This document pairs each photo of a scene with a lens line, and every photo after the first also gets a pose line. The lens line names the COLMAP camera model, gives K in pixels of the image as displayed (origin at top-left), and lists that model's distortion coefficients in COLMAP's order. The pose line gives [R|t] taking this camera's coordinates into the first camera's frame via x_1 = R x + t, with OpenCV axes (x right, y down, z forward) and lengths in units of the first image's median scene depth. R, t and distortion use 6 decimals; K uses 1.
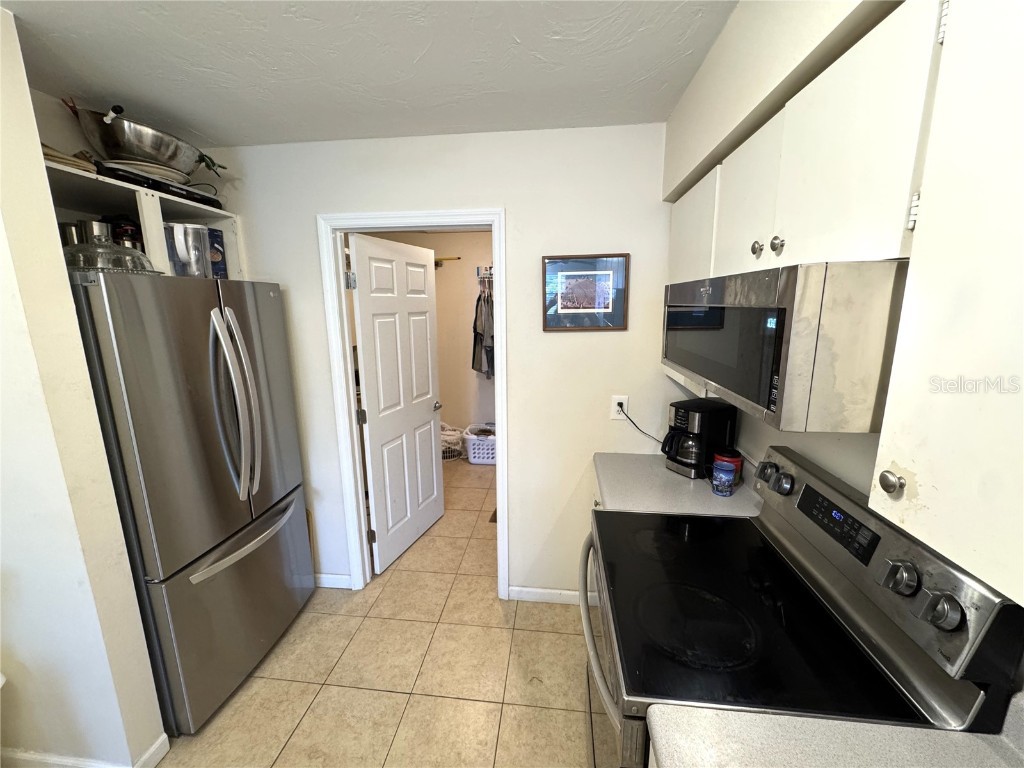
lens RADIAL K [[409.5, 0, 511.1], [0, 409.5, 383.8], [0, 0, 1]] dist [-0.002863, -0.000314]
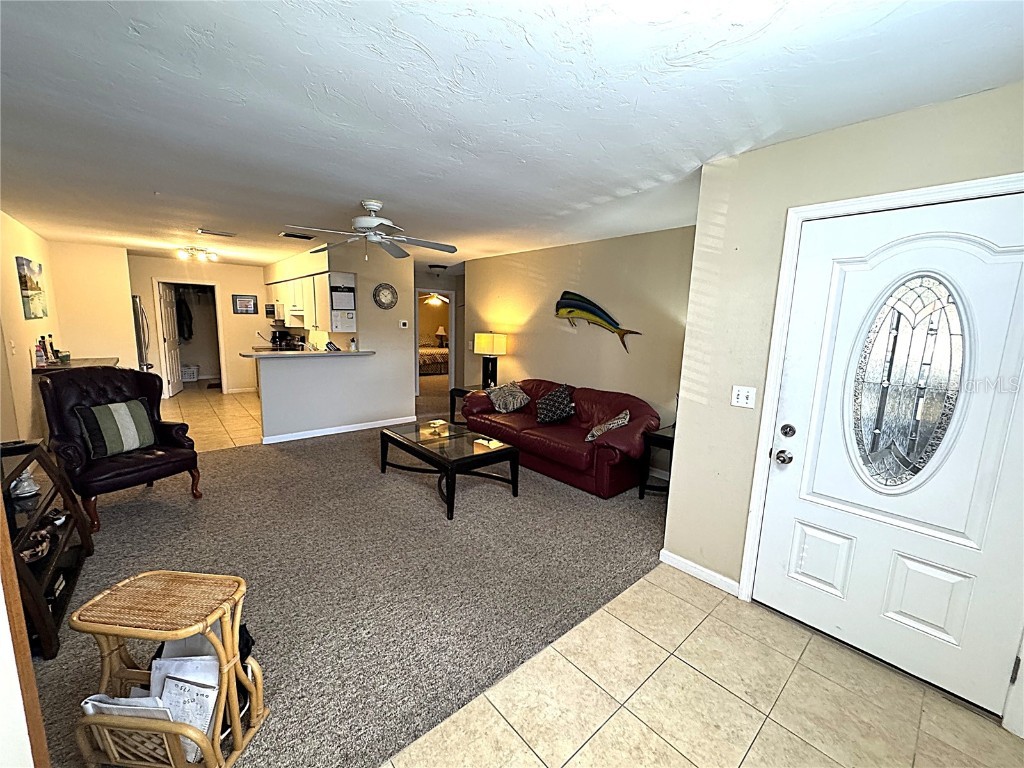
lens RADIAL K [[409.5, 0, 511.1], [0, 409.5, 383.8], [0, 0, 1]] dist [-0.002863, -0.000314]
pose [[0.677033, -0.085372, 0.730984, -0.880349], [0.104468, 0.994340, 0.019371, 0.615448], [-0.728500, 0.063249, 0.682119, -2.959997]]
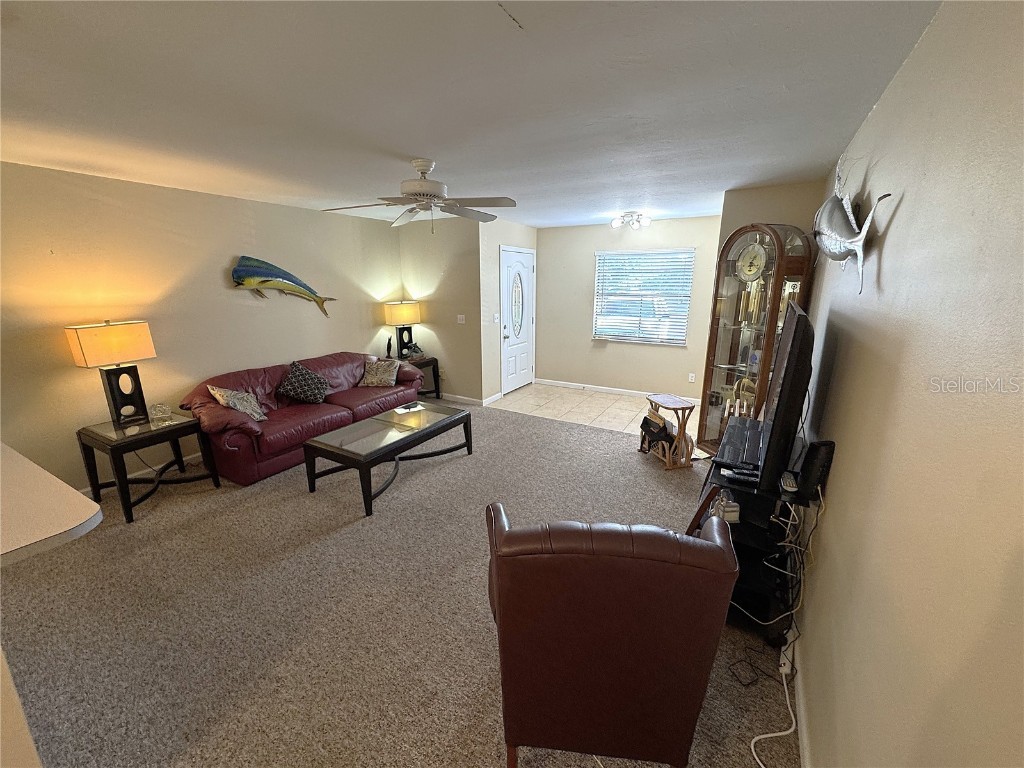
lens RADIAL K [[409.5, 0, 511.1], [0, 409.5, 383.8], [0, 0, 1]] dist [-0.002863, -0.000314]
pose [[-0.913055, -0.092103, 0.397300, -0.882110], [0.082582, 0.912233, 0.401261, 0.127416], [-0.399387, 0.399183, -0.825314, -0.674250]]
